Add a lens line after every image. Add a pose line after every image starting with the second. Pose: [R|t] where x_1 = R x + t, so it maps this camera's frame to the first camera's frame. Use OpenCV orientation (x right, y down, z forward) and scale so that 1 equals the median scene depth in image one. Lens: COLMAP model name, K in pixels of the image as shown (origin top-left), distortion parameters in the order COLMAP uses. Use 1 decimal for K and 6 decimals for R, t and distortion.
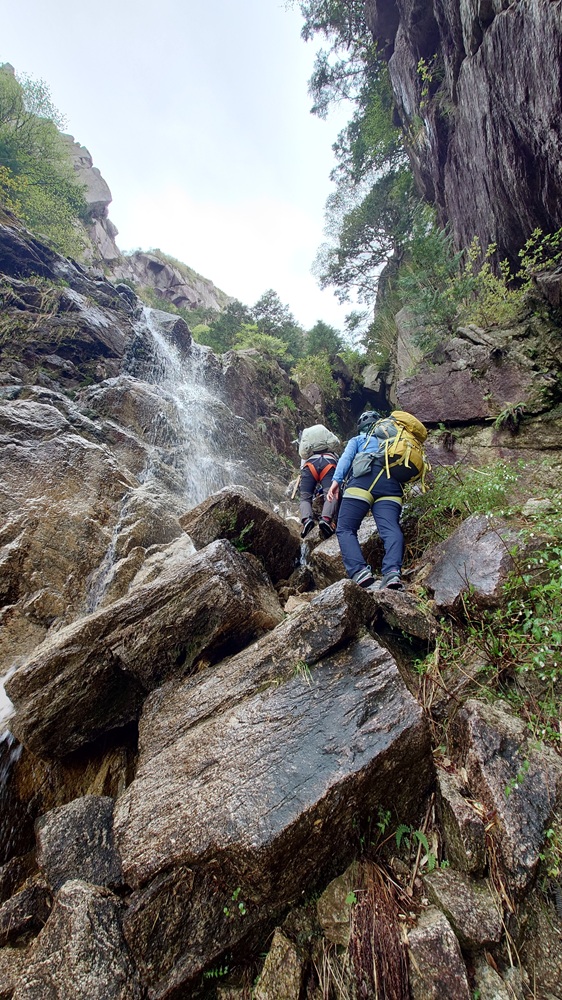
lens RADIAL K [[451.9, 0, 279.0], [0, 451.9, 506.3], [0, 0, 1]] dist [0.003941, -0.000282]
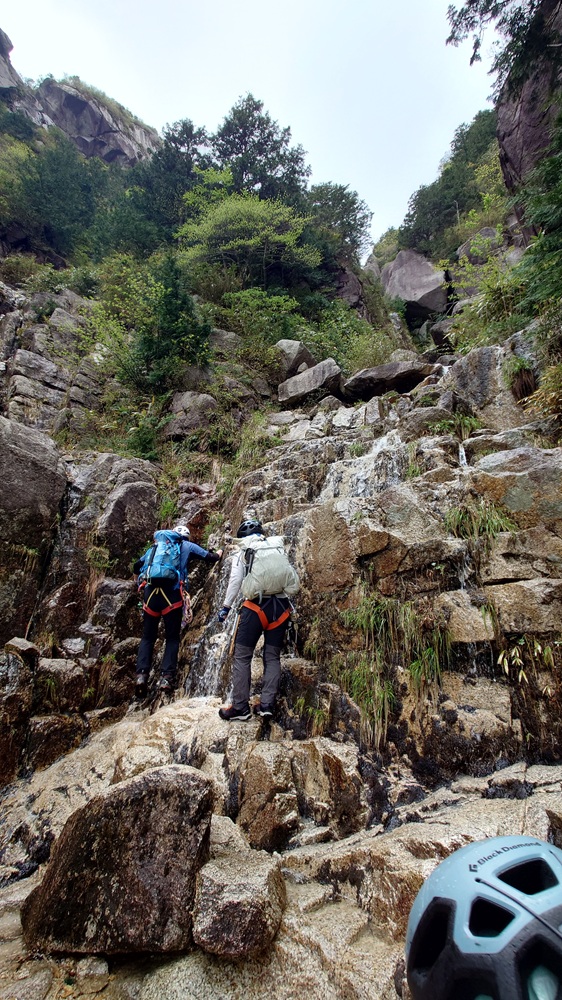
lens RADIAL K [[451.9, 0, 279.0], [0, 451.9, 506.3], [0, 0, 1]] dist [0.003941, -0.000282]
pose [[0.997611, -0.046569, 0.051017, -0.008982], [0.034150, 0.974502, 0.221766, -0.042020], [-0.060044, -0.219494, 0.973764, 0.116122]]
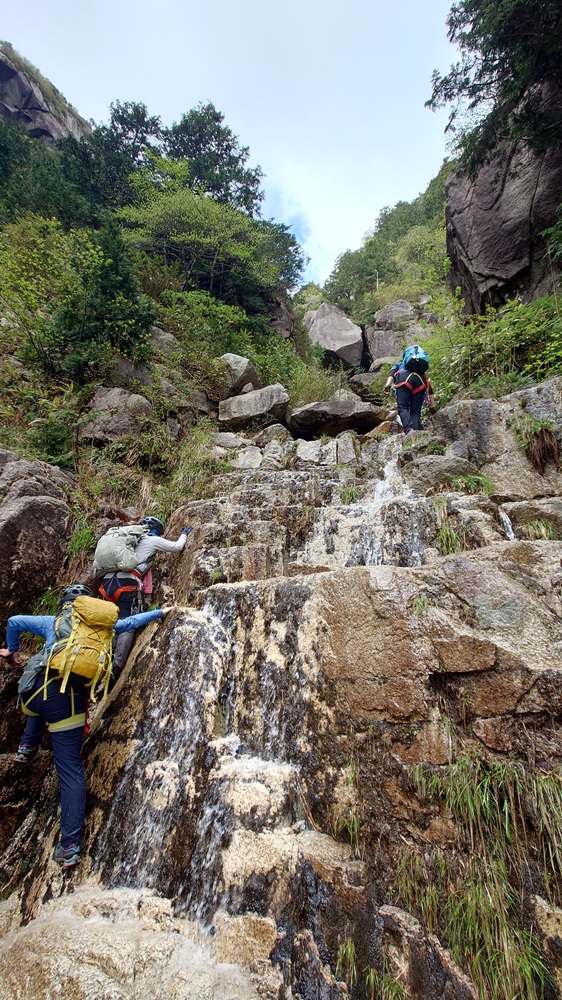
lens RADIAL K [[451.9, 0, 279.0], [0, 451.9, 506.3], [0, 0, 1]] dist [0.003941, -0.000282]
pose [[0.954780, 0.085002, 0.284904, -0.013677], [-0.131464, 0.980192, 0.148123, -0.040973], [-0.266670, -0.178879, 0.947042, 0.127055]]
